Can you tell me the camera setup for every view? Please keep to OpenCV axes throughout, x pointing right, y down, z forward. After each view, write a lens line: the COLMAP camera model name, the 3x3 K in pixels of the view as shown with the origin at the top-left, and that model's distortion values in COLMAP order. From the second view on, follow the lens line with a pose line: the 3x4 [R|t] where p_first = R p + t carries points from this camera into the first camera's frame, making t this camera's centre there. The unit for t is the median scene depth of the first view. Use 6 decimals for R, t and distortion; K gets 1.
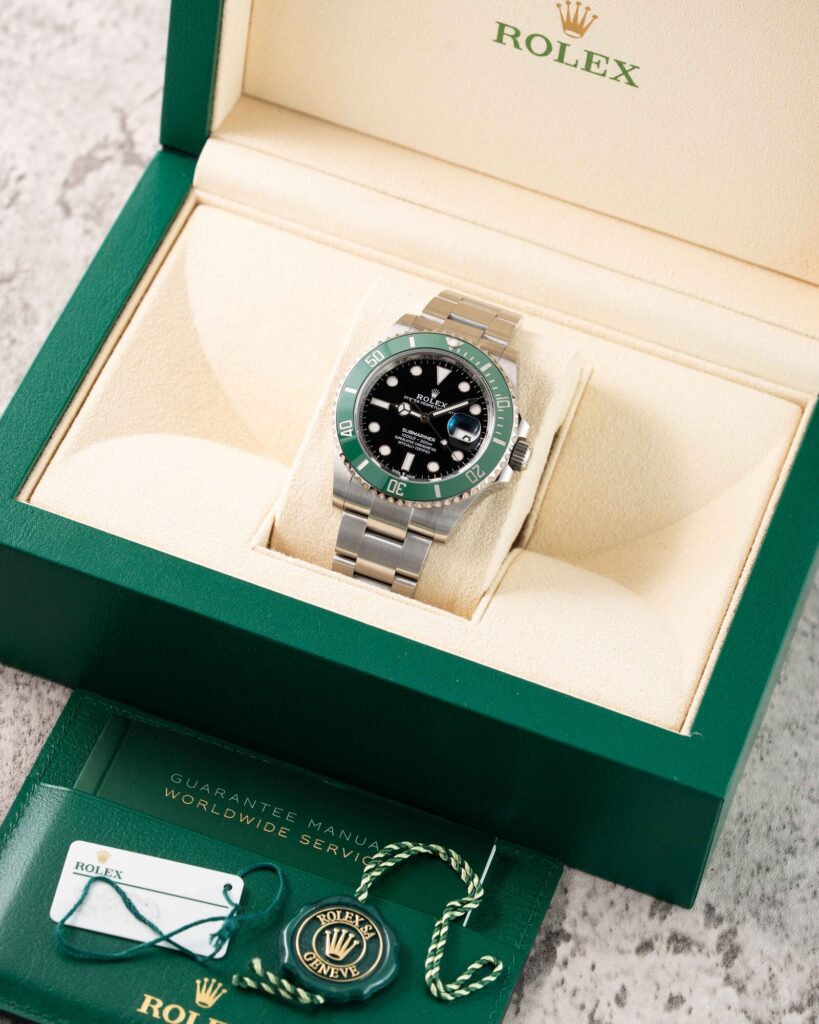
lens RADIAL K [[4899.3, 0, 409.5], [0, 4899.3, 512.0], [0, 0, 1]] dist [-0.032525, -1.581820]
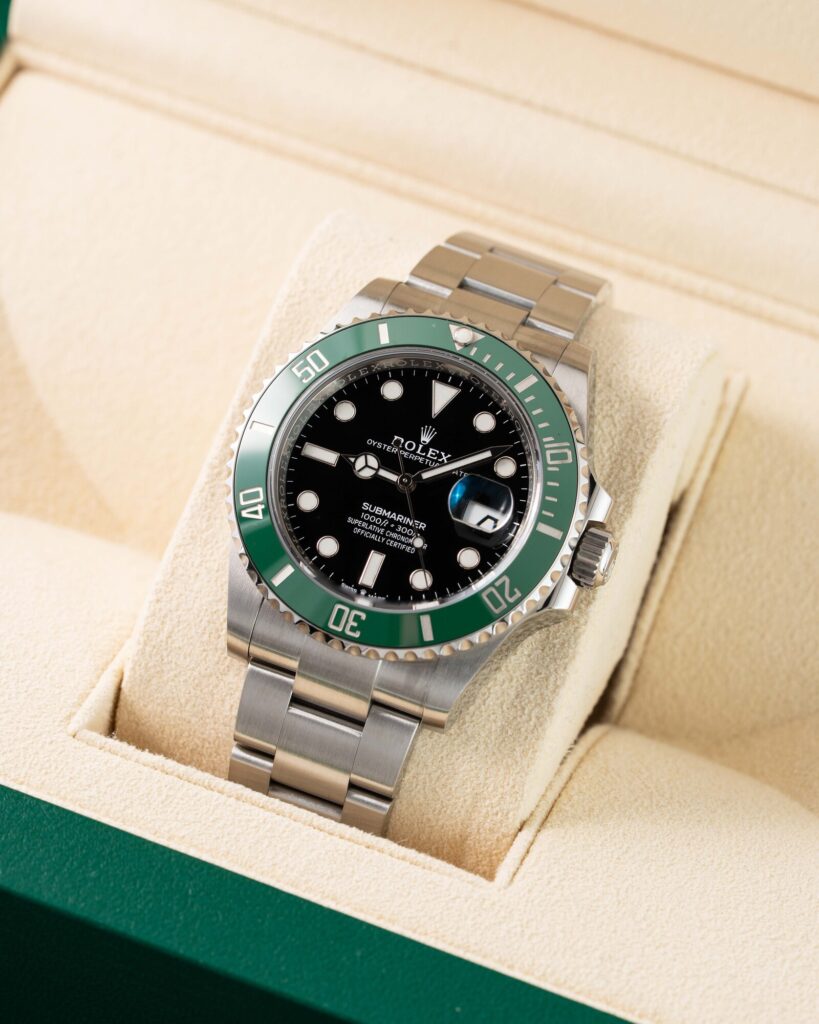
lens RADIAL K [[4899.3, 0, 409.5], [0, 4899.3, 512.0], [0, 0, 1]] dist [-0.032525, -1.581820]
pose [[0.997676, 0.003446, -0.068055, 0.038205], [-0.002166, 0.999820, 0.018863, -0.025742], [0.068108, -0.018672, 0.997503, 0.487919]]
